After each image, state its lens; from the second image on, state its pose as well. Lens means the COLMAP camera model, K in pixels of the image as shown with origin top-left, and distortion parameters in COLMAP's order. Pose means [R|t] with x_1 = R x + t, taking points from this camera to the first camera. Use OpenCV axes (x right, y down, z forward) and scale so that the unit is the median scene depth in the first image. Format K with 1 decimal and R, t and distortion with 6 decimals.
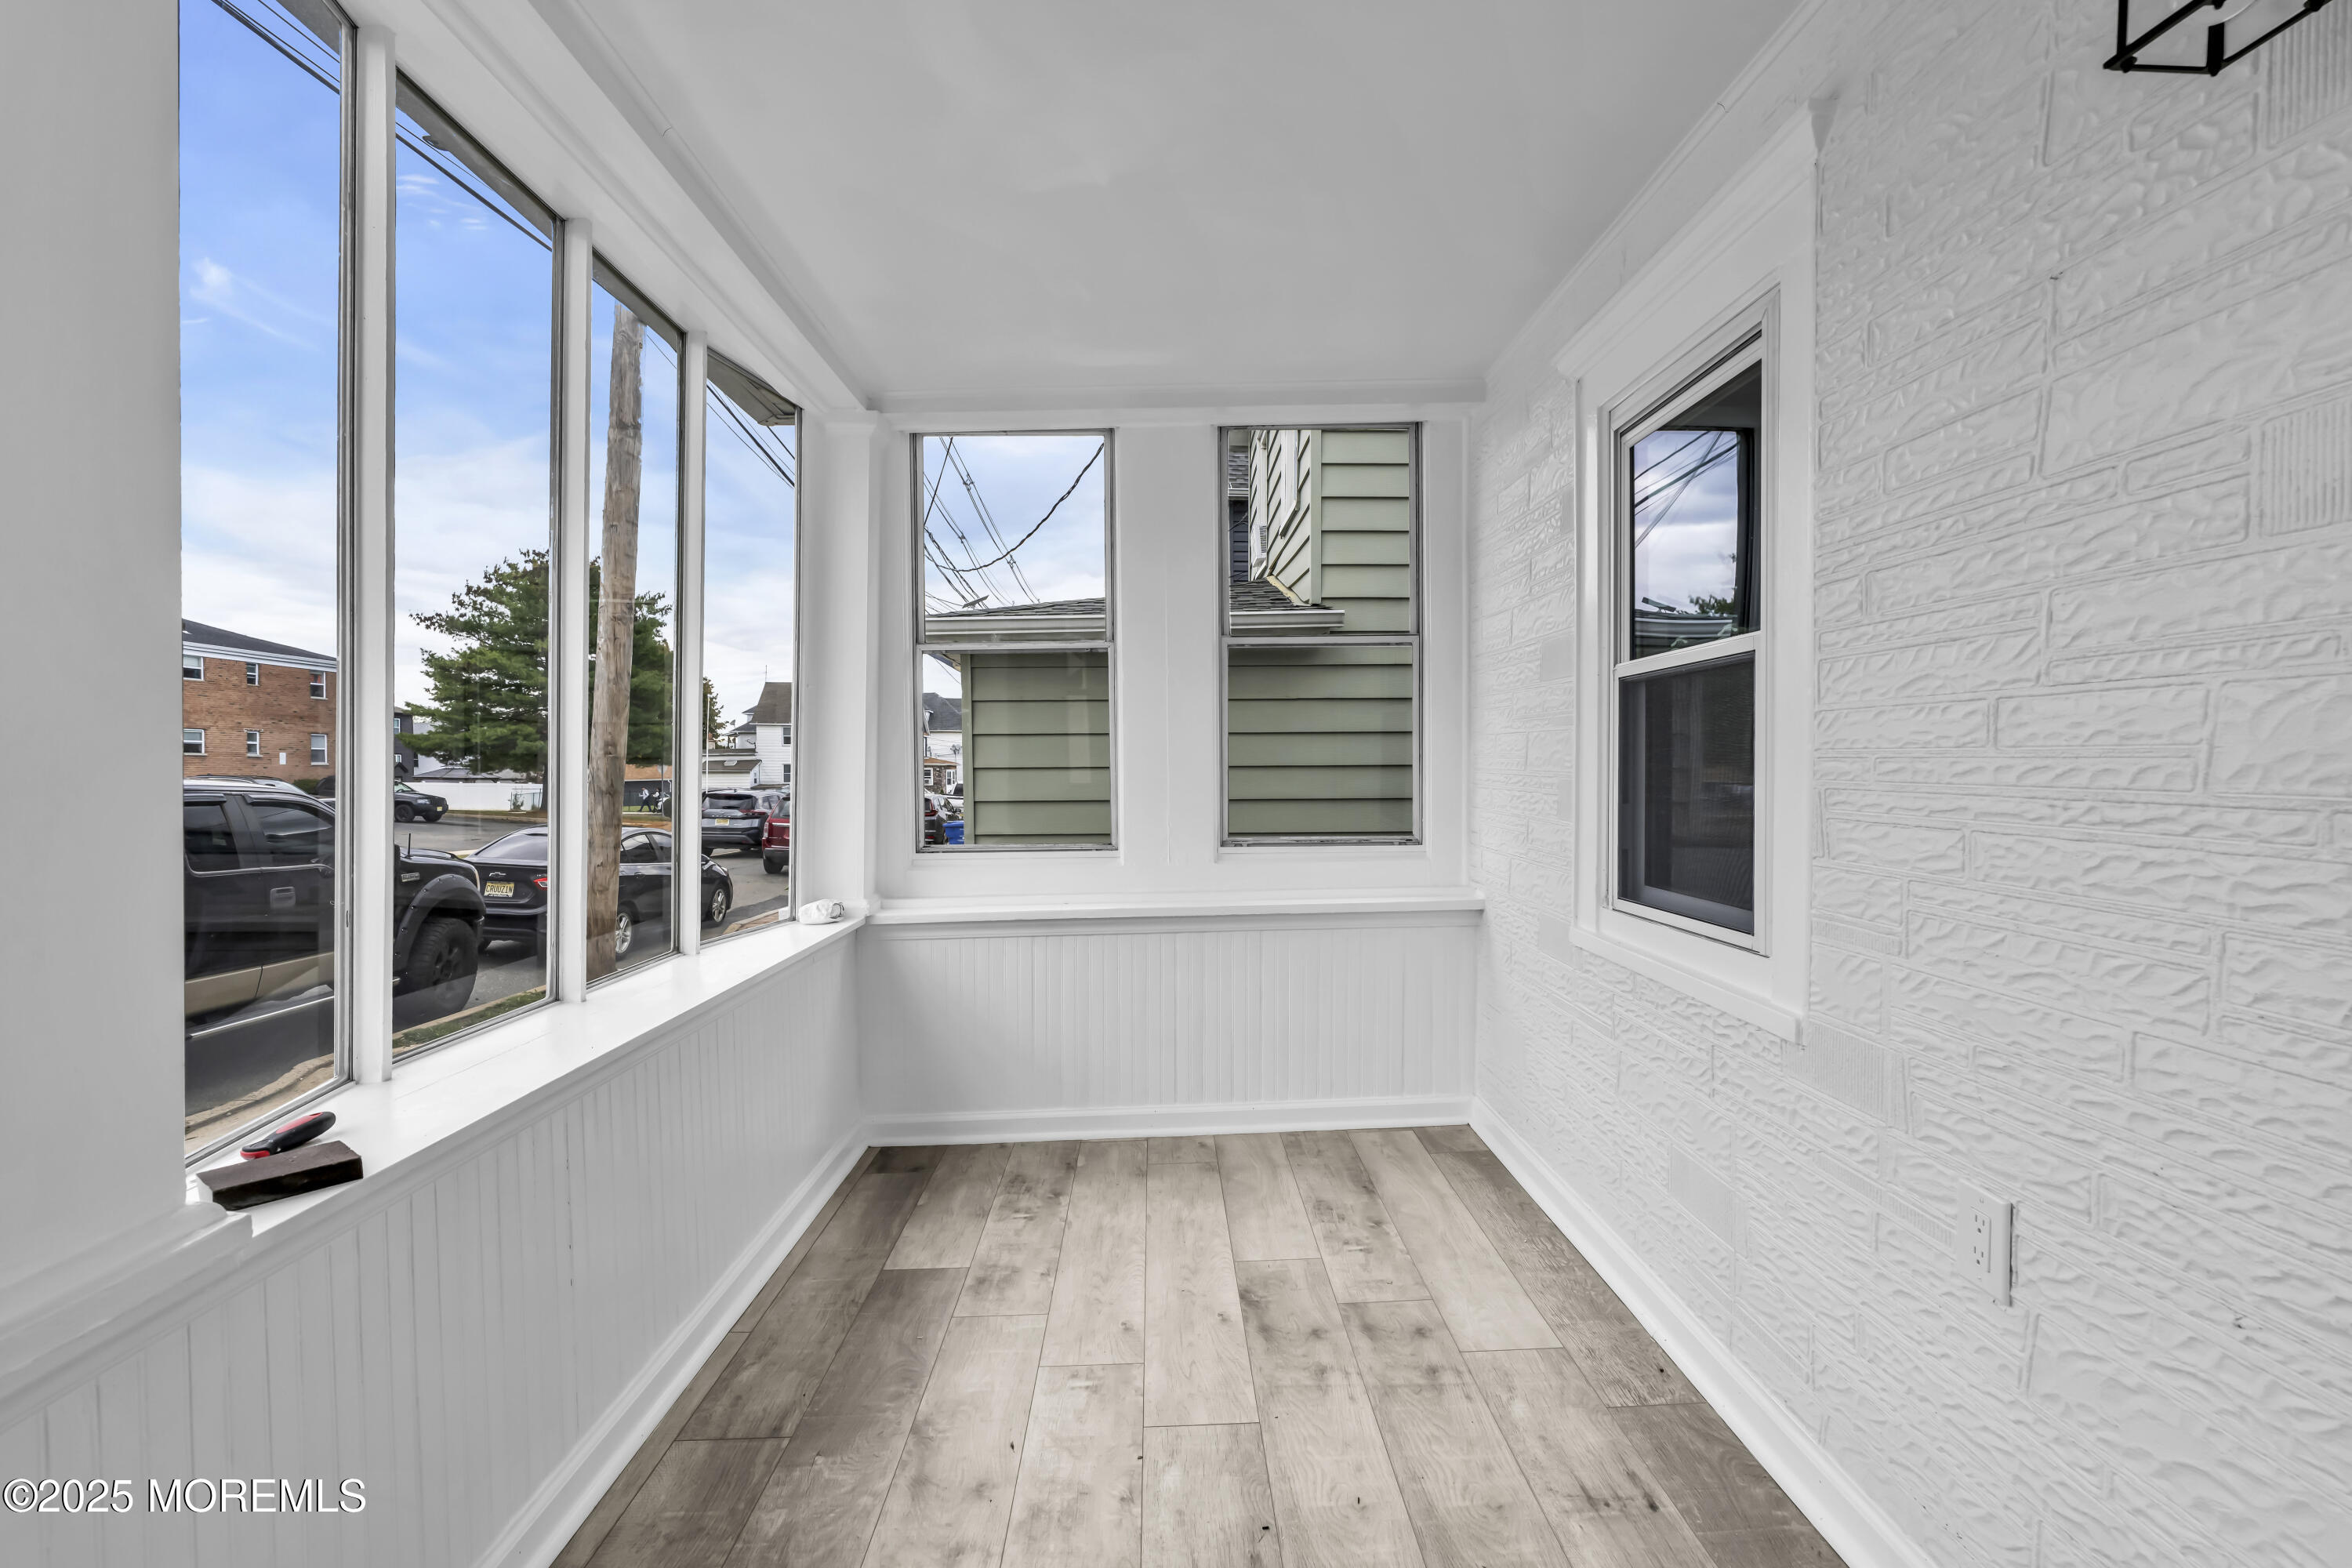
lens RADIAL K [[1065.6, 0, 1180.4], [0, 1065.6, 782.7], [0, 0, 1]] dist [-0.002734, 0.001503]
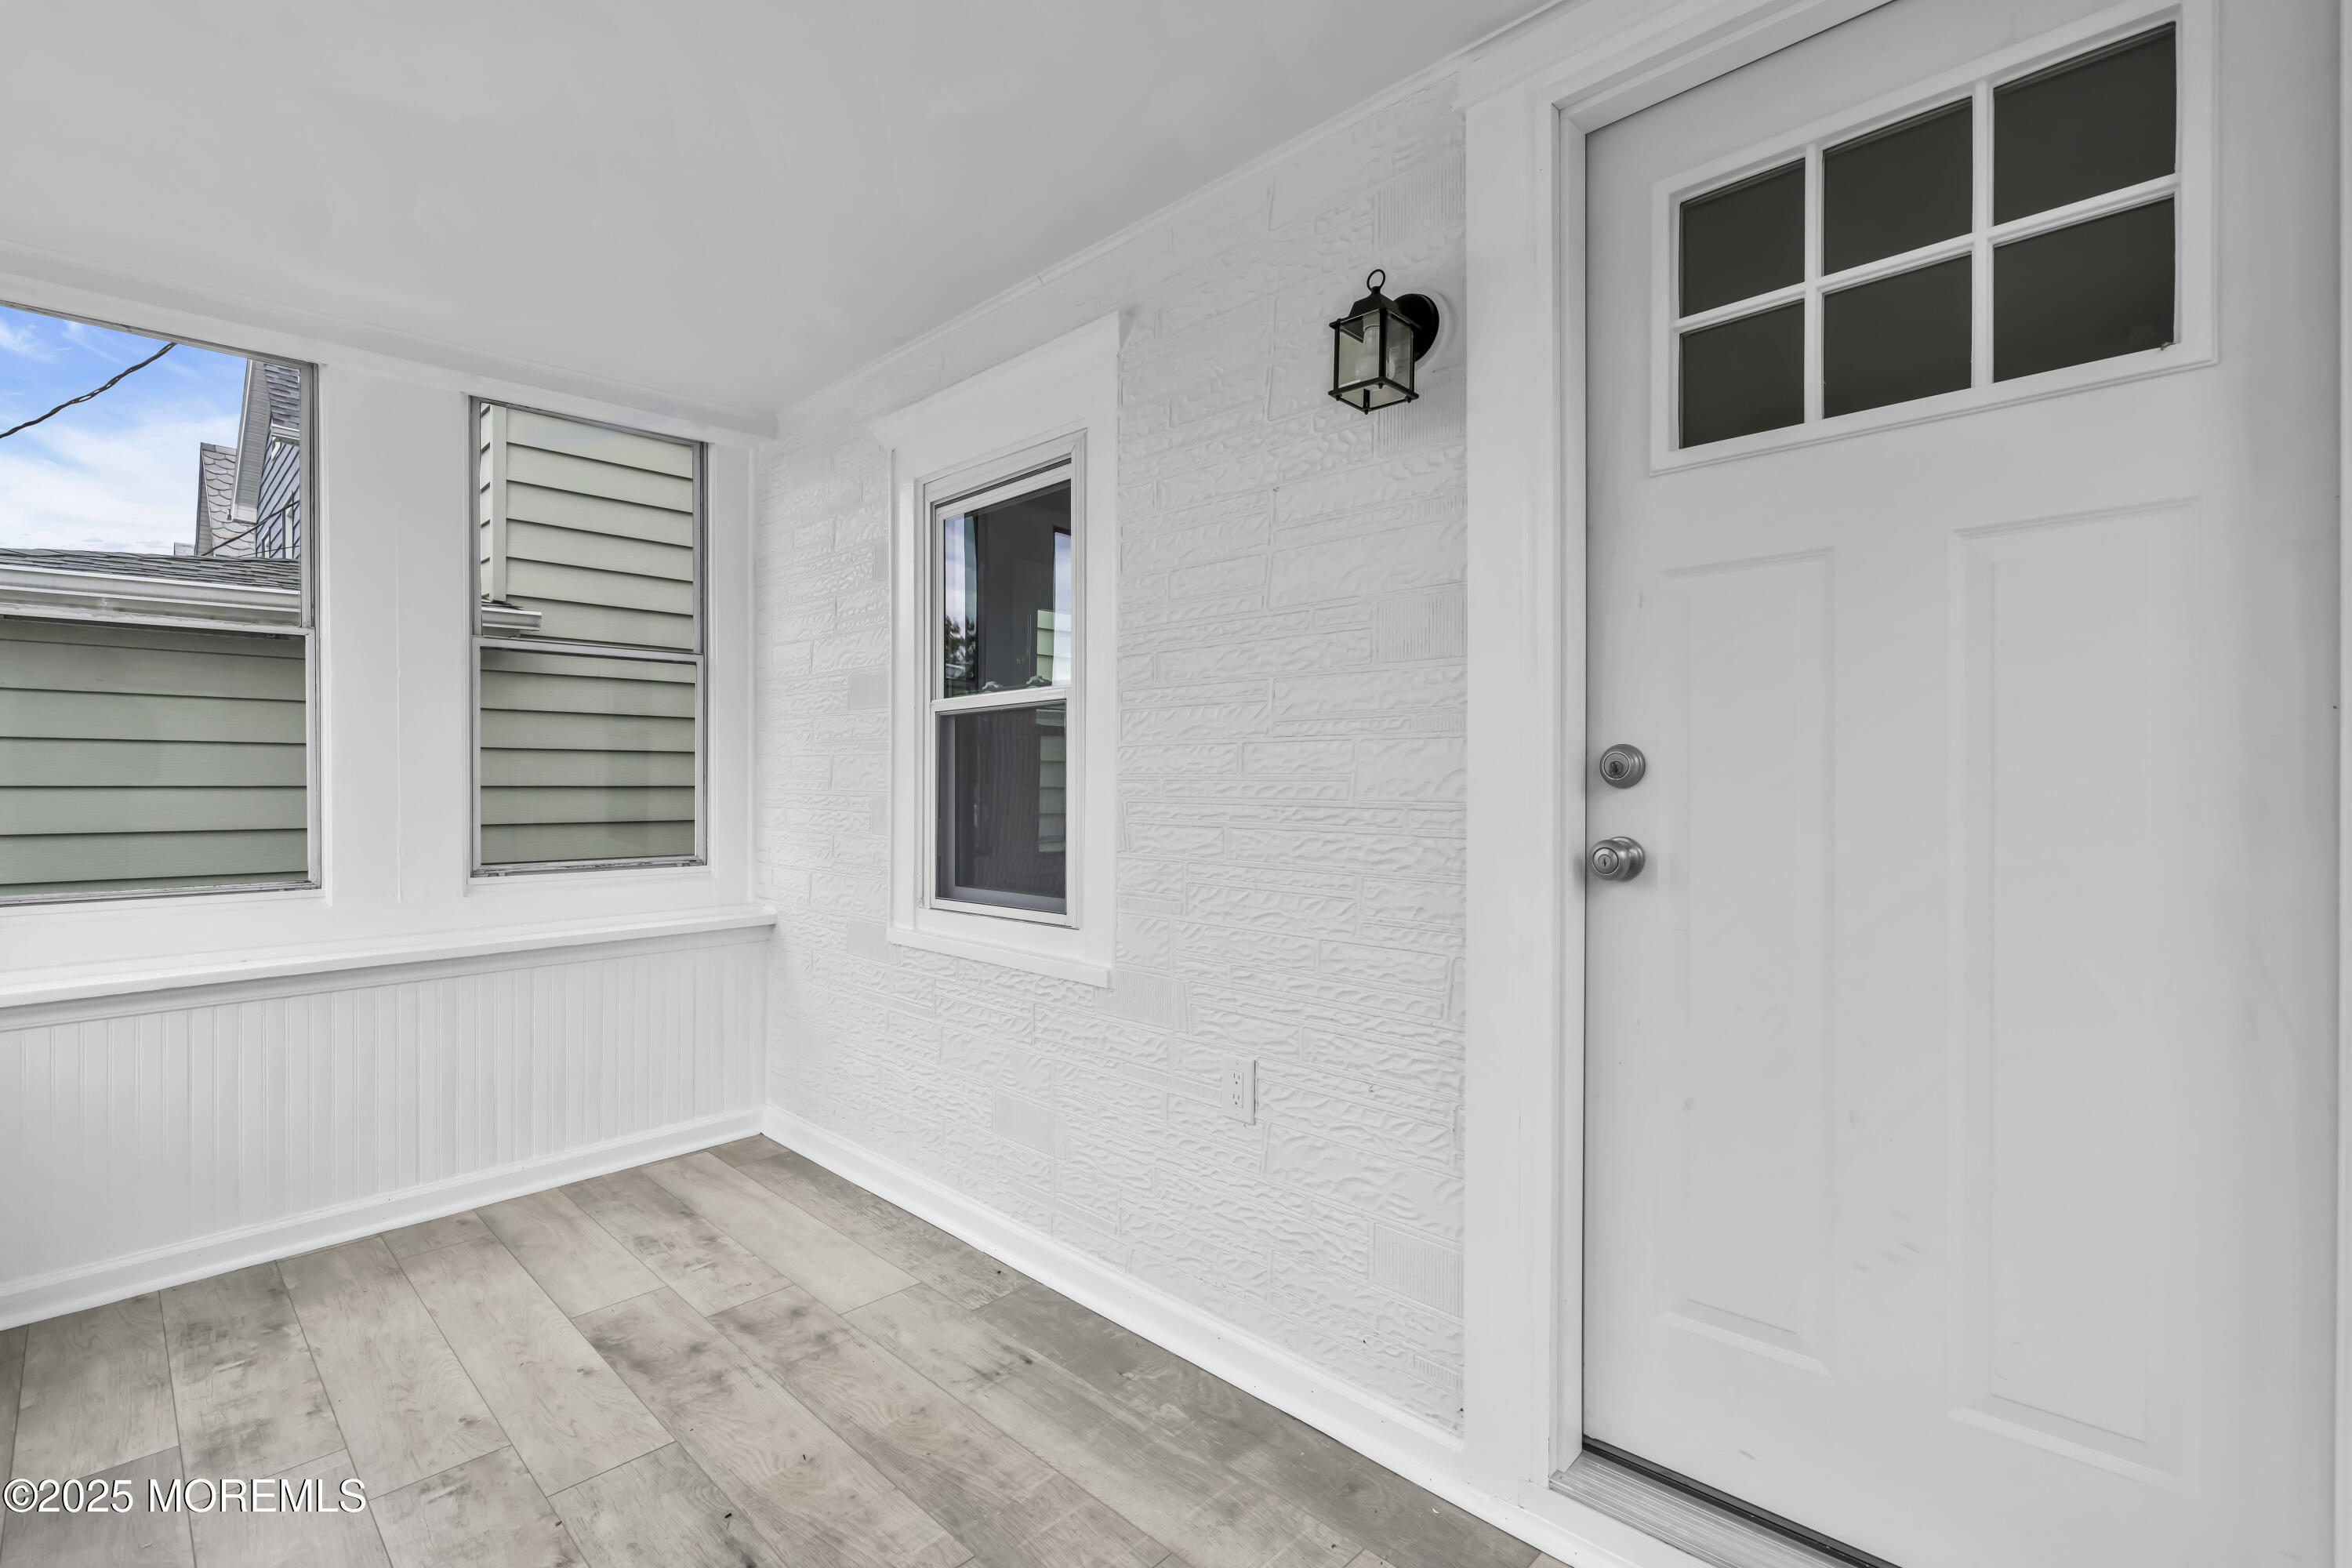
lens RADIAL K [[1073.6, 0, 1182.3], [0, 1073.6, 794.0], [0, 0, 1]] dist [-0.008868, 0.001524]
pose [[0.716805, 0.000859, 0.697274, -0.281859], [0.007111, 0.999938, -0.008542, 0.006328], [-0.697238, 0.011081, 0.716754, -0.055155]]
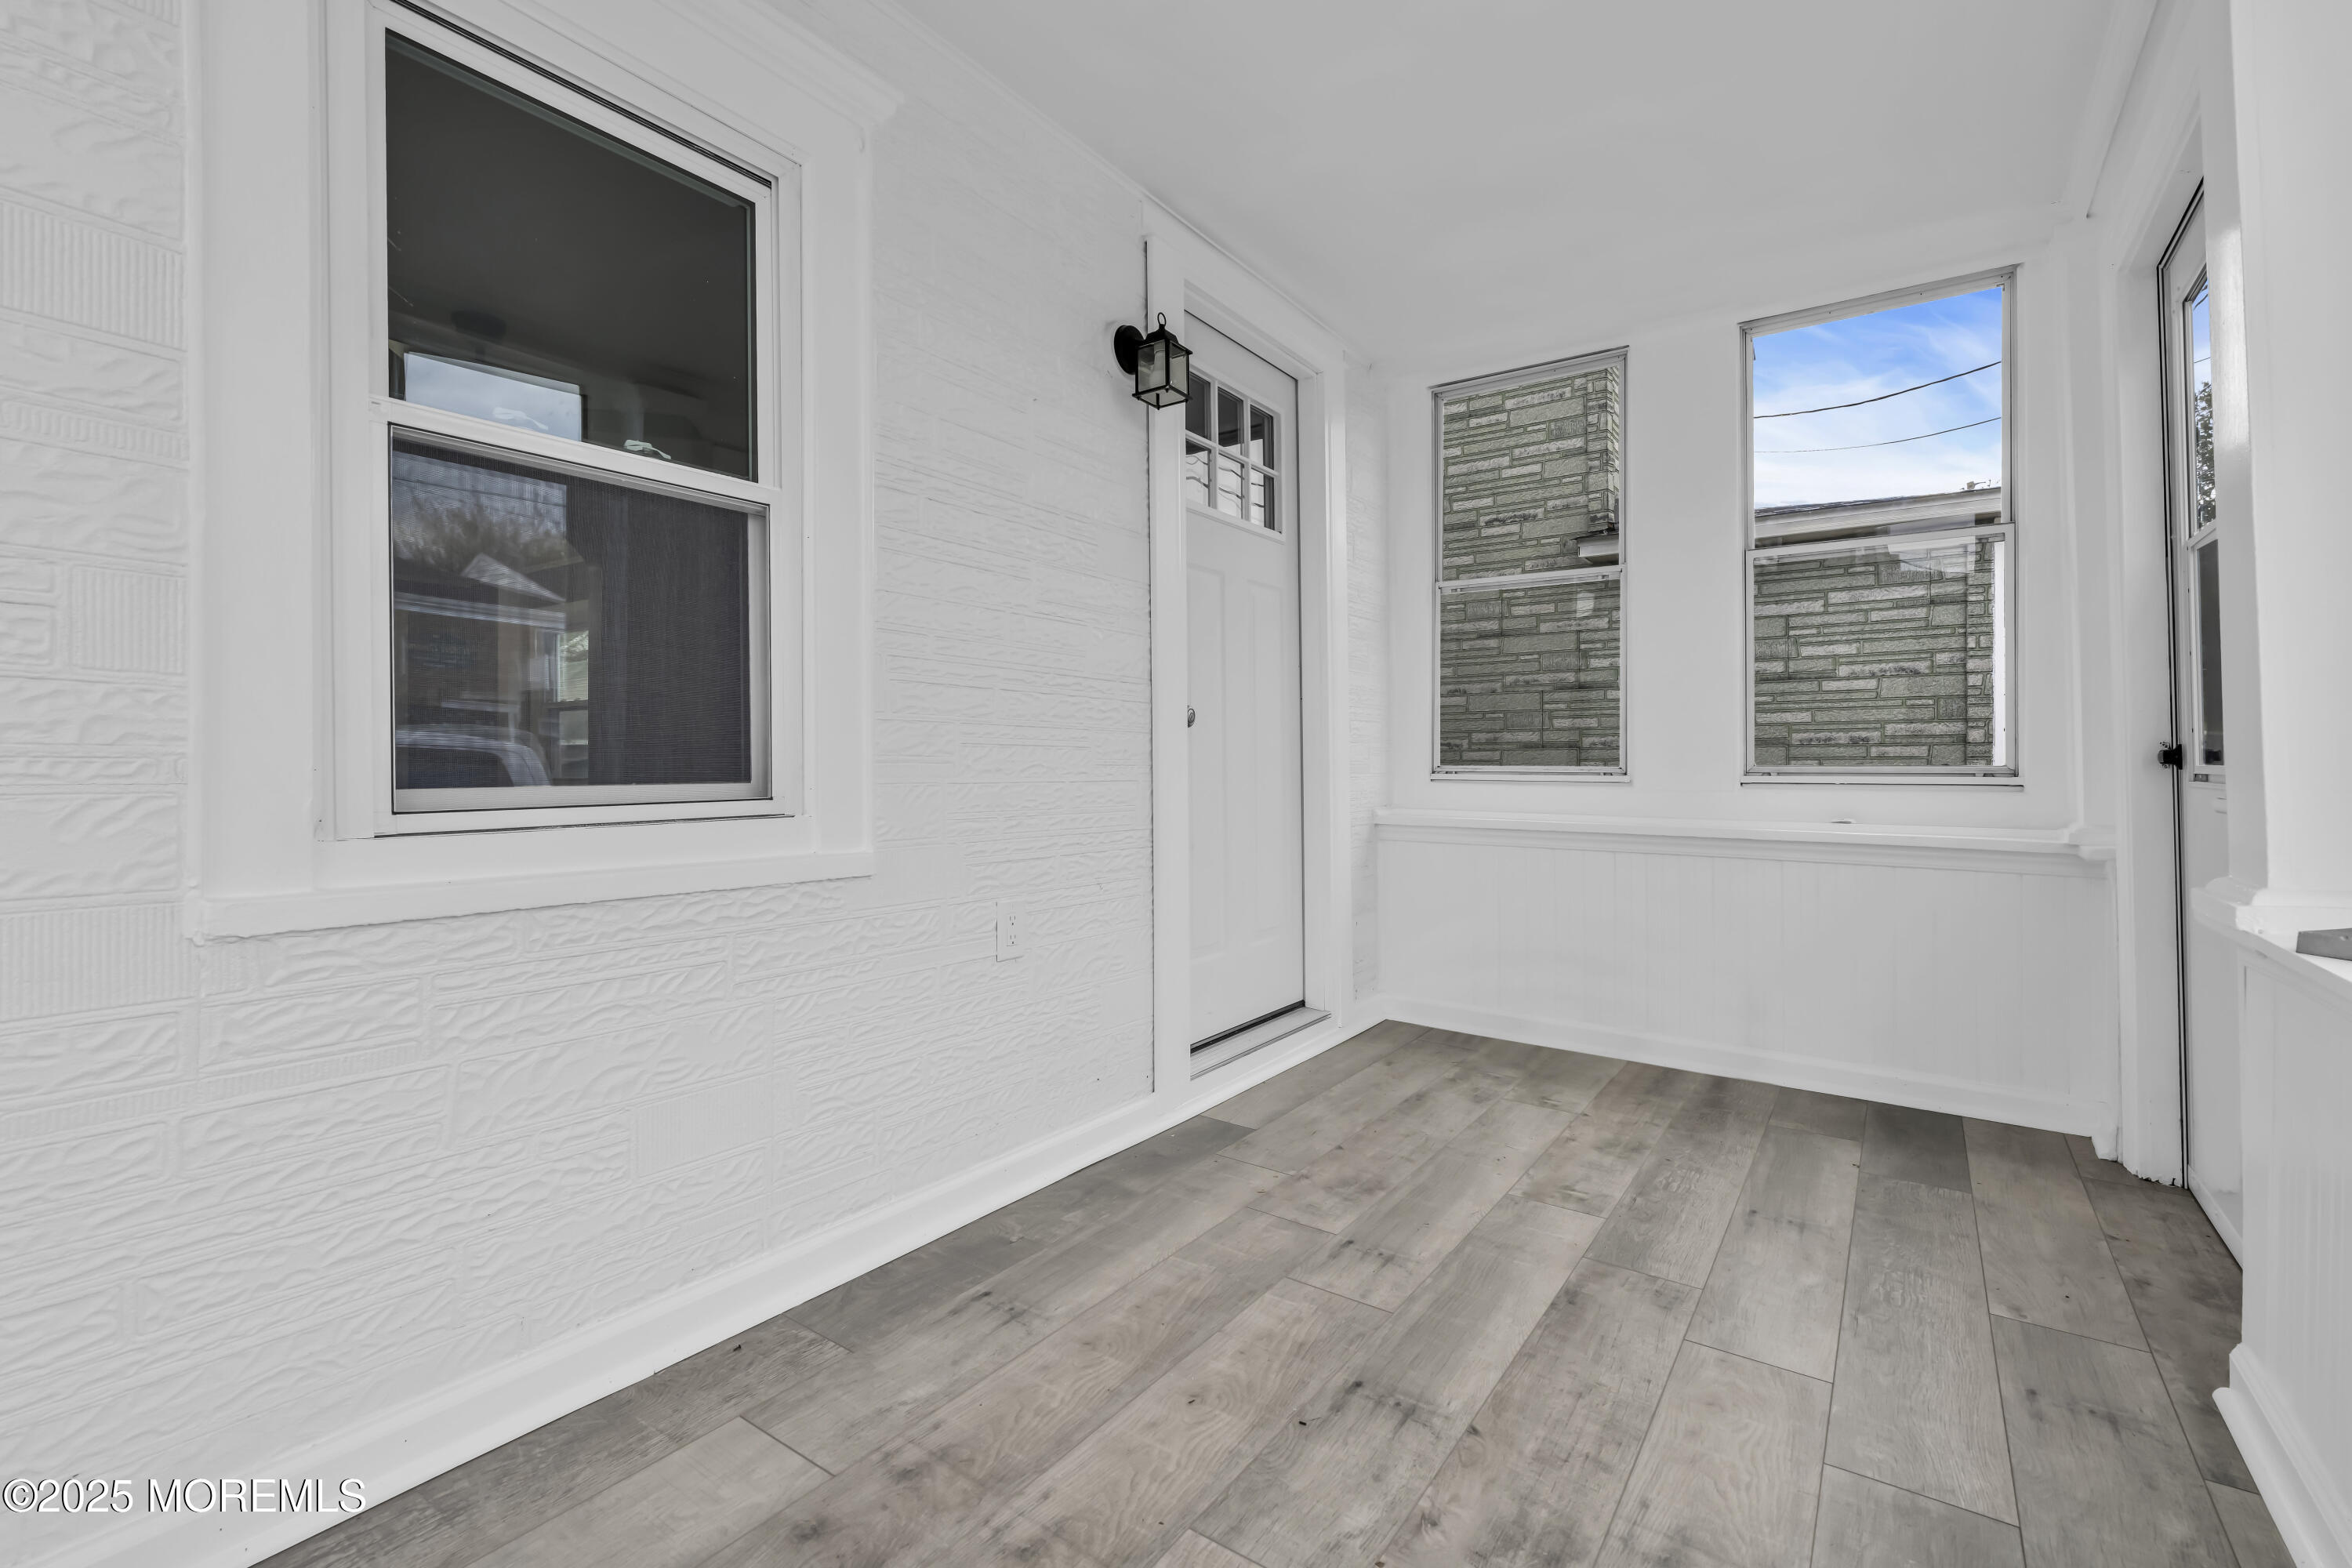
lens RADIAL K [[1043.9, 0, 1175.3], [0, 1043.9, 758.5], [0, 0, 1]] dist [-0.012254, 0.000252]
pose [[-0.805070, 0.008928, 0.593113, -0.312360], [0.014919, 0.999875, 0.005200, 0.105081], [-0.592992, 0.013035, -0.805103, 1.515376]]
